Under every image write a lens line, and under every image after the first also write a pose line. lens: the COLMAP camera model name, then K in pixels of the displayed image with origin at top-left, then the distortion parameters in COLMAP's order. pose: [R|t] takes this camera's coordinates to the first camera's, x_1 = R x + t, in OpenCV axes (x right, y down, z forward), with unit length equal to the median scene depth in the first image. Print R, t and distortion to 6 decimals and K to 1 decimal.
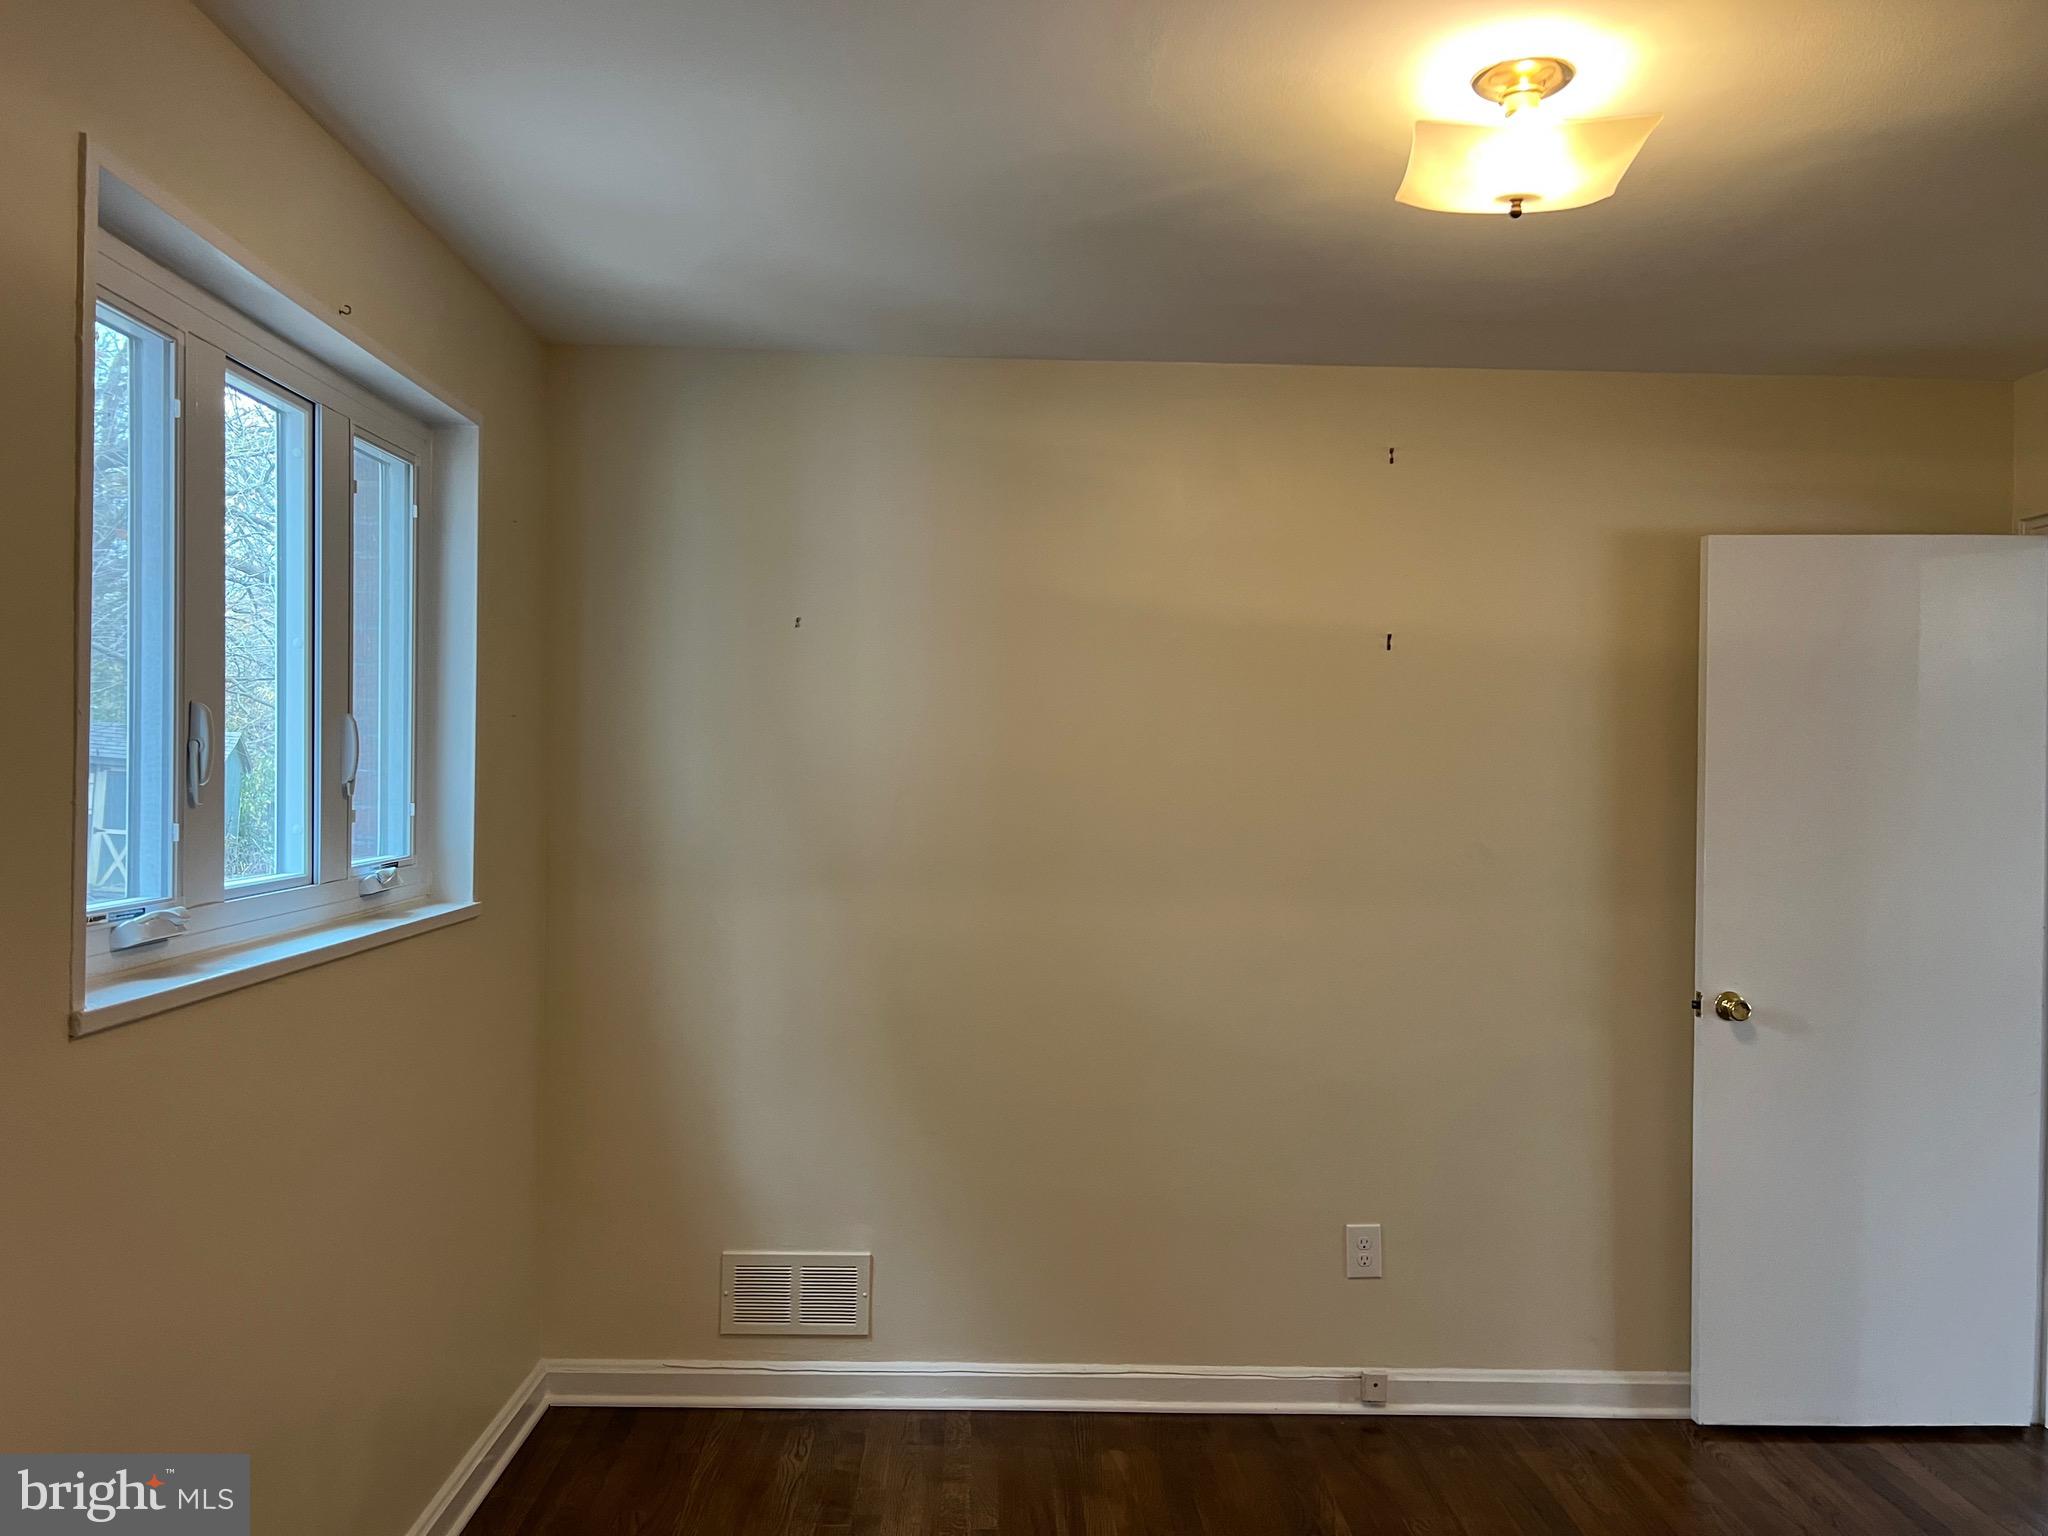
lens RADIAL K [[1555.6, 0, 1024.9], [0, 1555.6, 770.7], [0, 0, 1]] dist [0.022998, 0.005851]
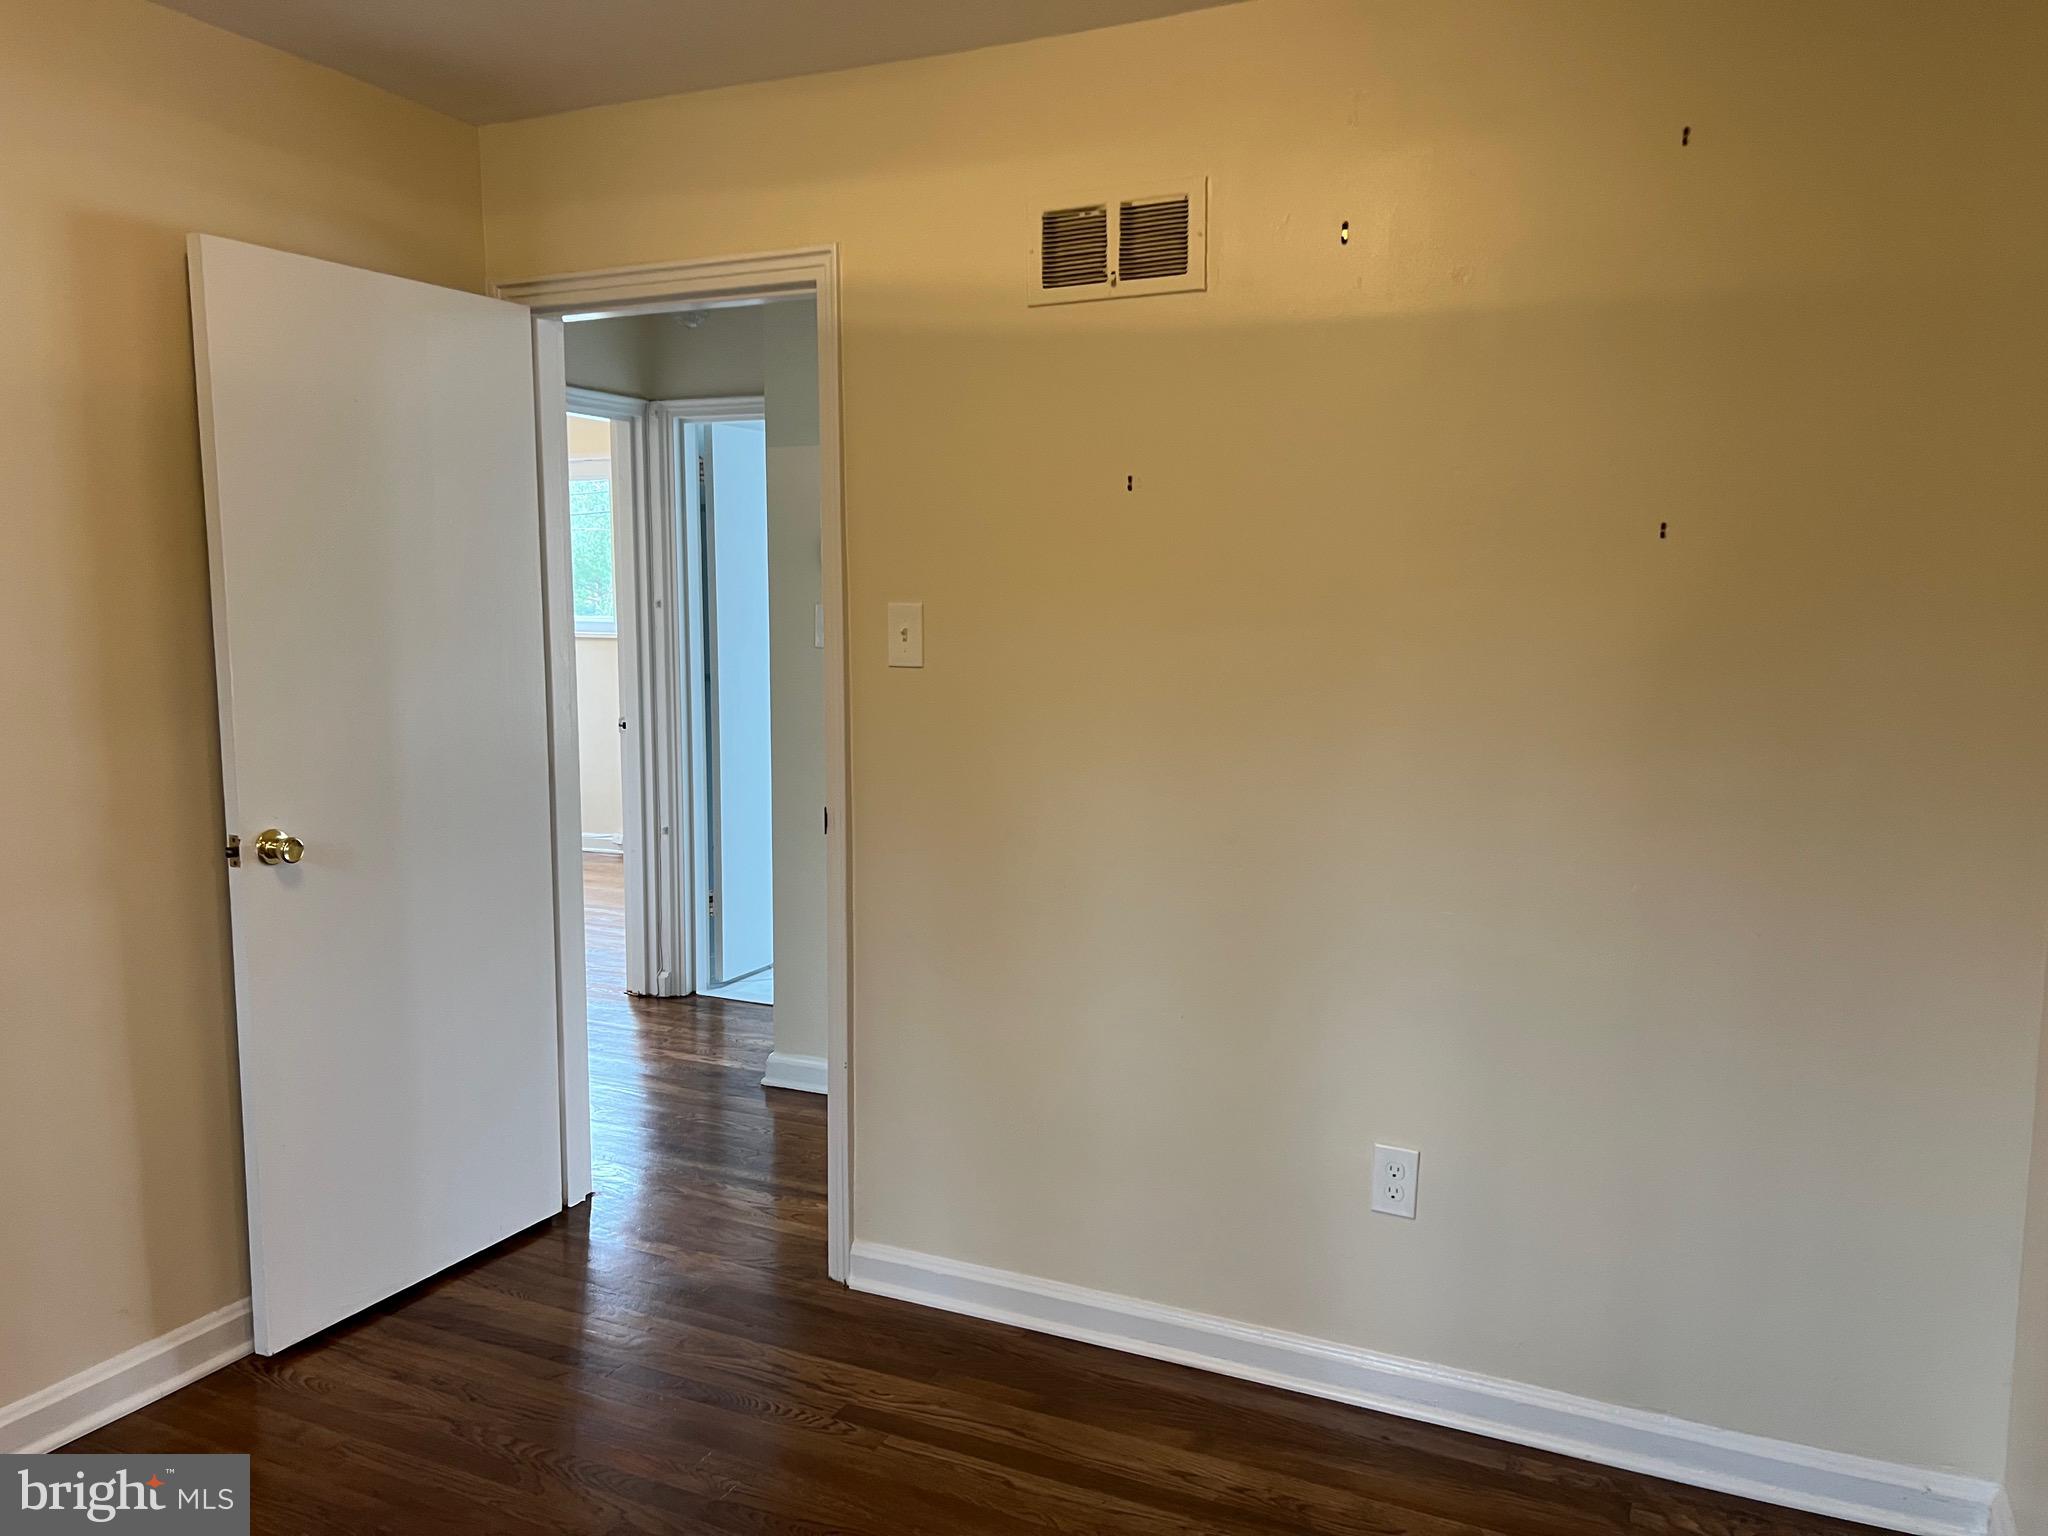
lens RADIAL K [[1555.6, 0, 1022.9], [0, 1555.6, 774.0], [0, 0, 1]] dist [0.022998, 0.005851]
pose [[0.457560, -0.113145, 0.881951, -0.078484], [-0.004953, 0.991531, 0.129773, 0.006828], [-0.889165, -0.063747, 0.453125, 0.295502]]
